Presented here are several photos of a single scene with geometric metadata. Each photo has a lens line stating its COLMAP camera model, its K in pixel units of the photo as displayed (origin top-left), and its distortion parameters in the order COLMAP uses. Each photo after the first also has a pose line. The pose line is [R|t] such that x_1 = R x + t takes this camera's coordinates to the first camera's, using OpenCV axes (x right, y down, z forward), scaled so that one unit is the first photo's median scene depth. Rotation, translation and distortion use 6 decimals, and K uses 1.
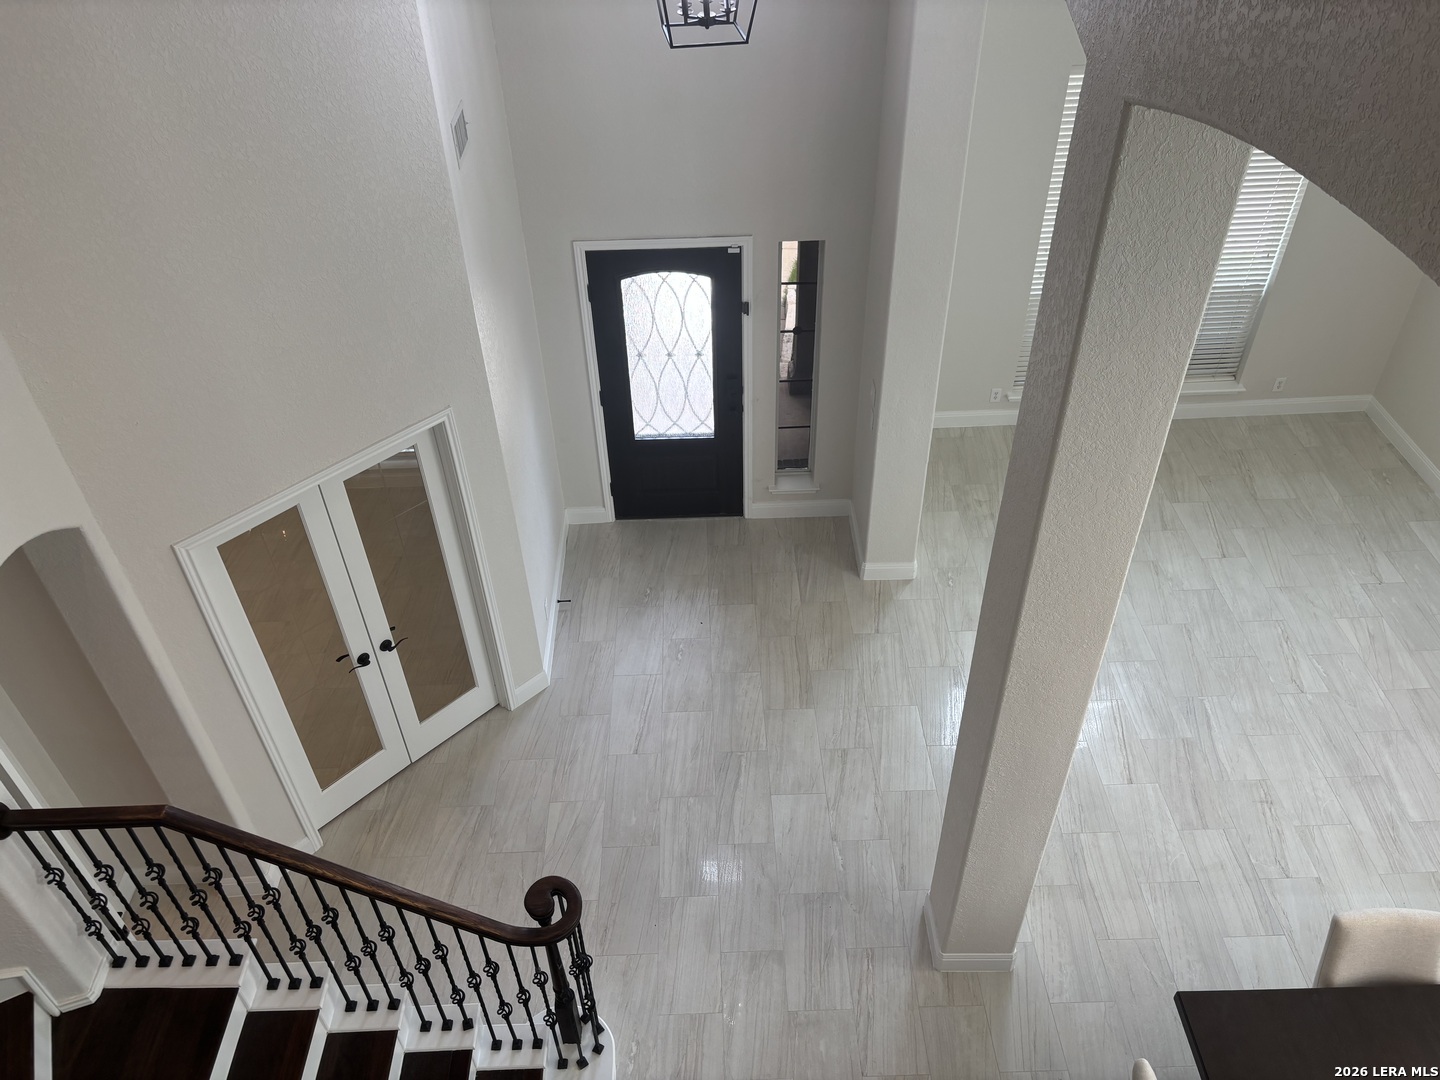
lens RADIAL K [[1082.5, 0, 720.0], [0, 1082.5, 540.0], [0, 0, 1]] dist [0.000475, 0.000123]
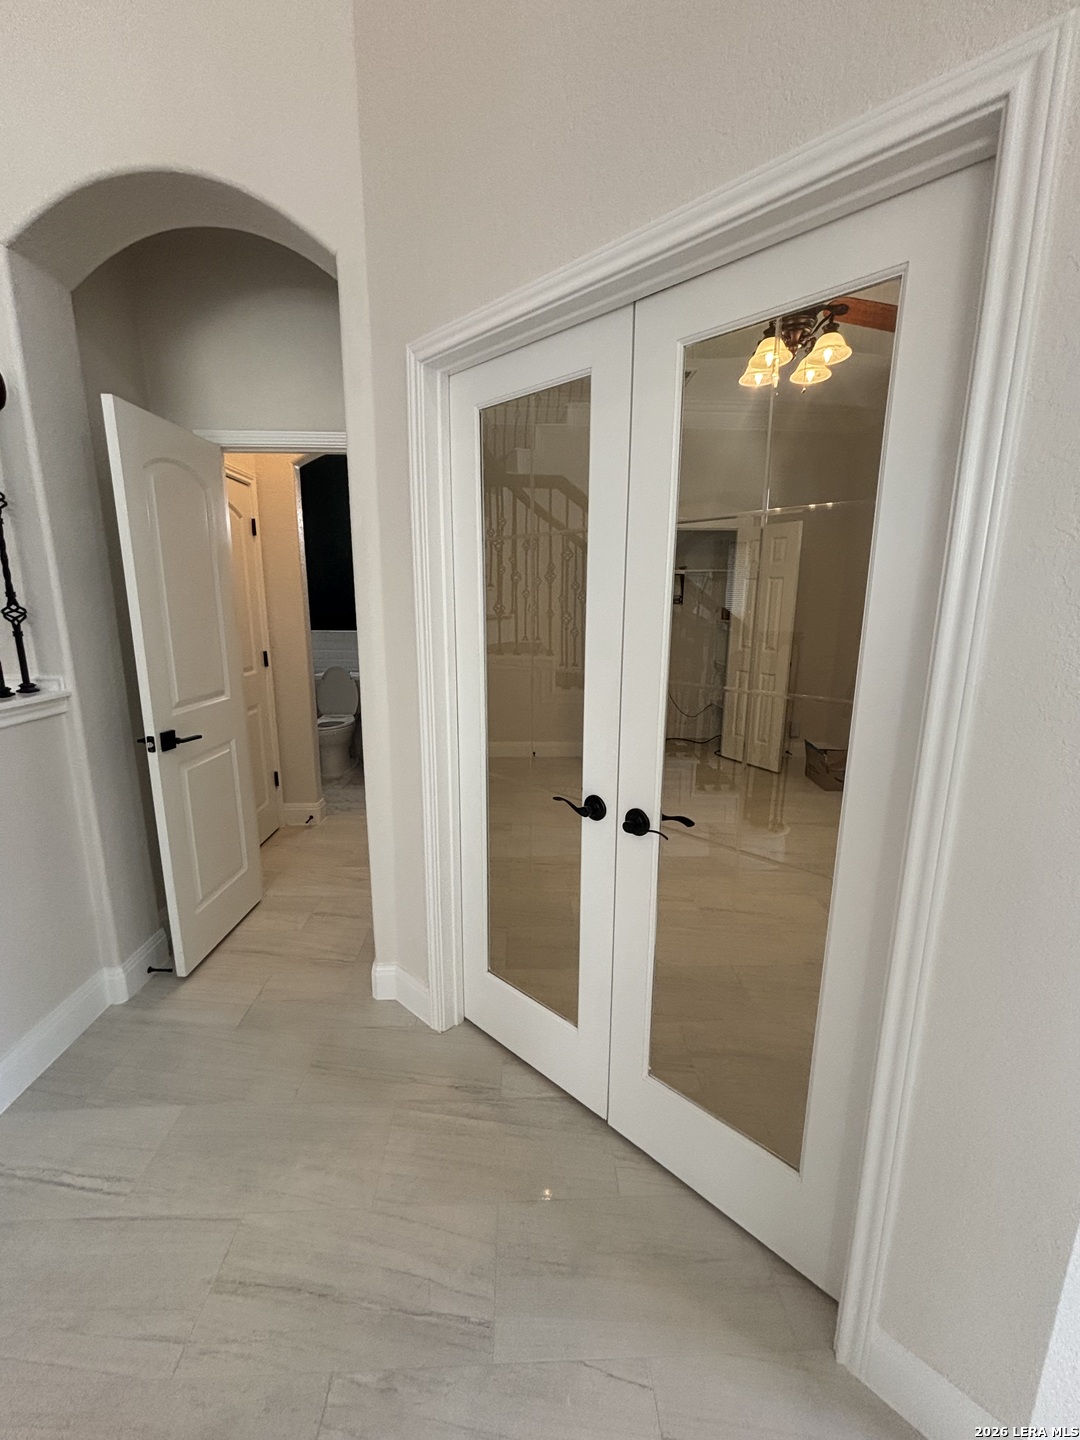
lens RADIAL K [[577.7, 0, 538.9], [0, 577.7, 714.9], [0, 0, 1]] dist [0.001159, -0.000528]
pose [[0.007828, 0.222569, -0.974885, -0.071703], [-0.651442, 0.740785, 0.163893, 0.046837], [0.758658, 0.633799, 0.150790, 0.847721]]
